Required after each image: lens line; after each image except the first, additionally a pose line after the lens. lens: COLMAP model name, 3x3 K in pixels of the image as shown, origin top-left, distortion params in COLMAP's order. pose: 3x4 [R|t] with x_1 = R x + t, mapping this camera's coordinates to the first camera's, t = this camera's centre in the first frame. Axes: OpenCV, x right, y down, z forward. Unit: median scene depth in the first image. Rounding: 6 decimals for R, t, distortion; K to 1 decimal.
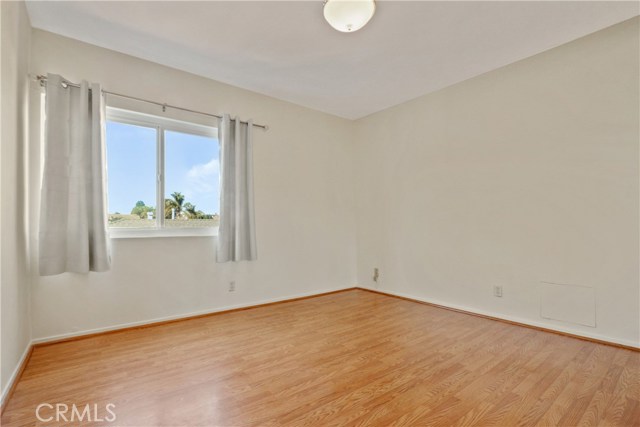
lens RADIAL K [[319.1, 0, 320.8], [0, 319.1, 224.1], [0, 0, 1]] dist [-0.002246, -0.000106]
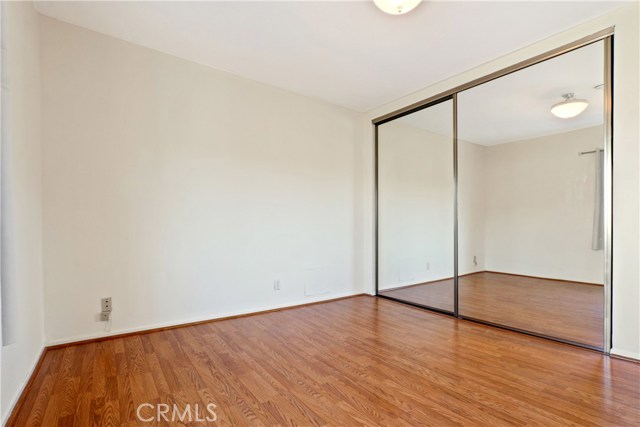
lens RADIAL K [[319.1, 0, 320.8], [0, 319.1, 224.1], [0, 0, 1]] dist [-0.002246, -0.000106]
pose [[-0.006040, 0.018606, 0.999809, -0.654806], [-0.006054, 0.999808, -0.018642, 0.019962], [-0.999963, -0.006165, -0.005926, 0.971195]]
